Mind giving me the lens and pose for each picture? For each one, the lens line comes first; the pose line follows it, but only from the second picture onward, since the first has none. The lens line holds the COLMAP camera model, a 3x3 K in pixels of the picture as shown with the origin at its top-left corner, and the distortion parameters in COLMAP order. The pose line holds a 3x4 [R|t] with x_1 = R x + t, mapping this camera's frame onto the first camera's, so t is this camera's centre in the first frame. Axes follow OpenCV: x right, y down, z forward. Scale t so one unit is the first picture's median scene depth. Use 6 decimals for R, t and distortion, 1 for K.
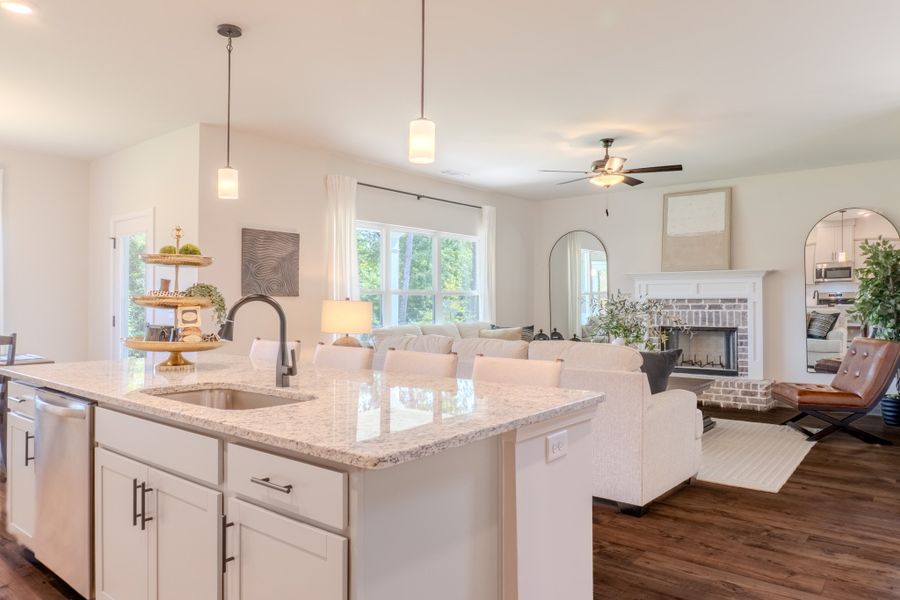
lens RADIAL K [[612.4, 0, 447.7], [0, 612.4, 294.3], [0, 0, 1]] dist [-0.022002, -0.003234]
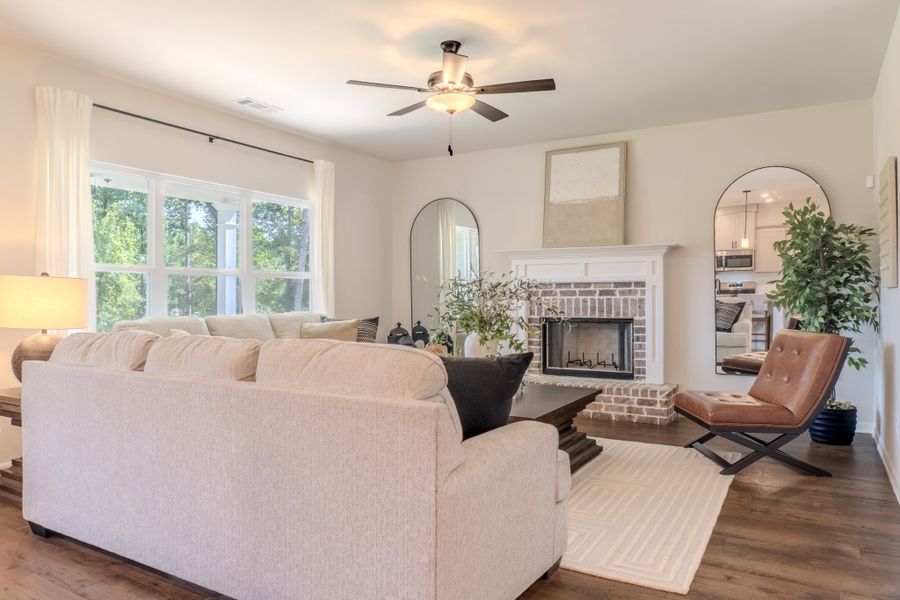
lens RADIAL K [[611.9, 0, 452.6], [0, 611.9, 300.9], [0, 0, 1]] dist [-0.021549, -0.000728]
pose [[0.989203, -0.001673, 0.146540, 0.154363], [-0.000986, 0.999836, 0.018068, 0.021369], [-0.146546, -0.018017, 0.989040, 0.303154]]
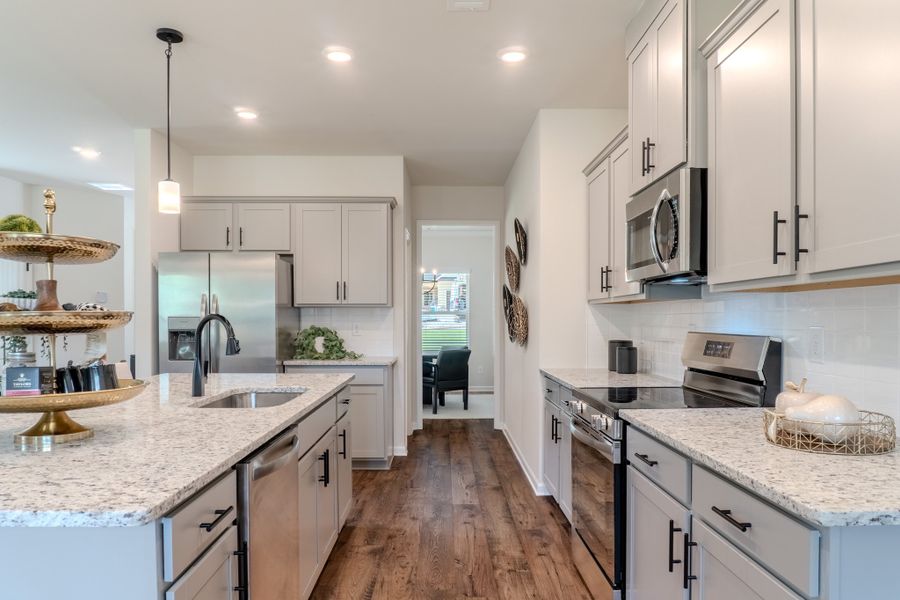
lens RADIAL K [[614.9, 0, 447.5], [0, 614.9, 332.0], [0, 0, 1]] dist [-0.004209, -0.001302]
pose [[-0.644959, -0.016558, 0.764038, -0.586328], [-0.010191, 0.999863, 0.013065, 0.005735], [-0.764149, 0.000640, -0.645039, 0.568799]]
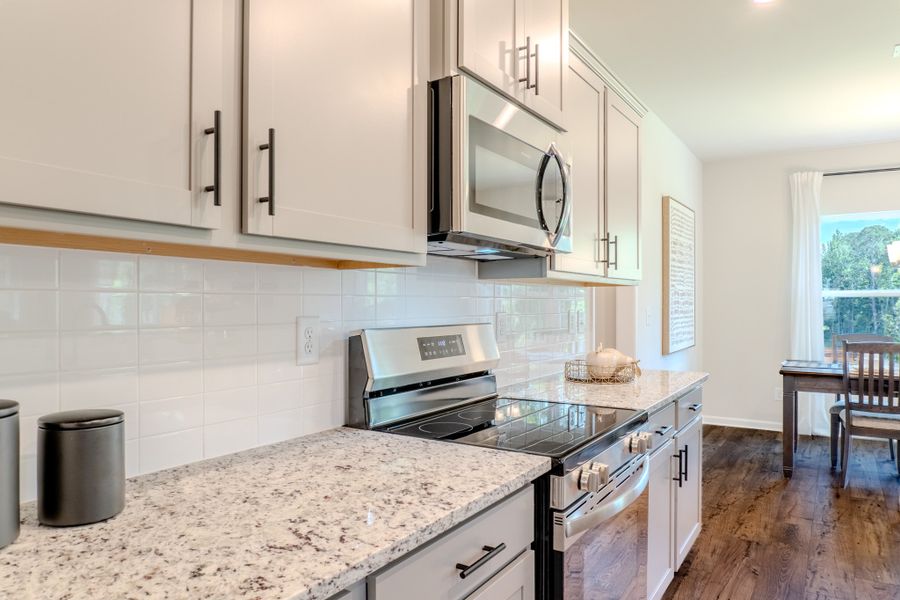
lens RADIAL K [[603.0, 0, 448.8], [0, 603.0, 305.9], [0, 0, 1]] dist [-0.024352, 0.000212]
pose [[0.109579, -0.002253, -0.993975, -0.028748], [0.013283, 0.999911, -0.000802, 0.000295], [0.993889, -0.013115, 0.109600, 0.079816]]
